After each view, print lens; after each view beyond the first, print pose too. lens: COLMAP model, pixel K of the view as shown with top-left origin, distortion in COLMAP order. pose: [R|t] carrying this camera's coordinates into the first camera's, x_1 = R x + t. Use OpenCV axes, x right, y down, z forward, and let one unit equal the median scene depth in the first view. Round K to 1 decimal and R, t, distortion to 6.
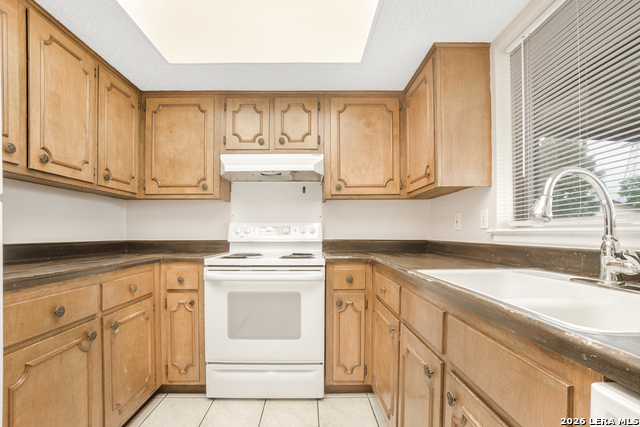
lens RADIAL K [[305.4, 0, 320.2], [0, 305.4, 244.2], [0, 0, 1]] dist [-0.058560, 0.000178]
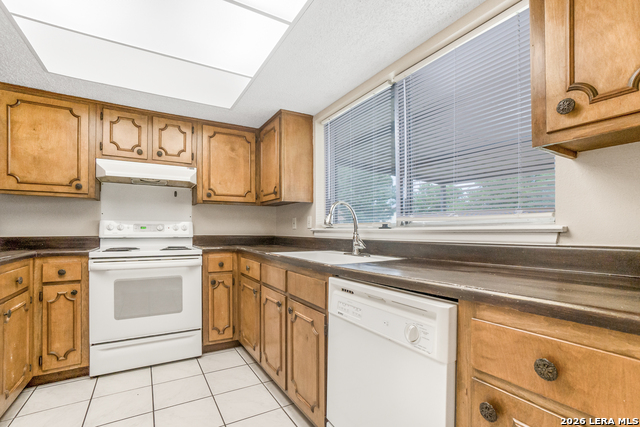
lens RADIAL K [[298.5, 0, 321.9], [0, 298.5, 233.7], [0, 0, 1]] dist [-0.000025, 0.000044]
pose [[0.874214, -0.000842, 0.485541, -0.160115], [0.011489, 0.999754, -0.018951, 0.009281], [-0.485406, 0.022145, 0.874009, -0.399808]]
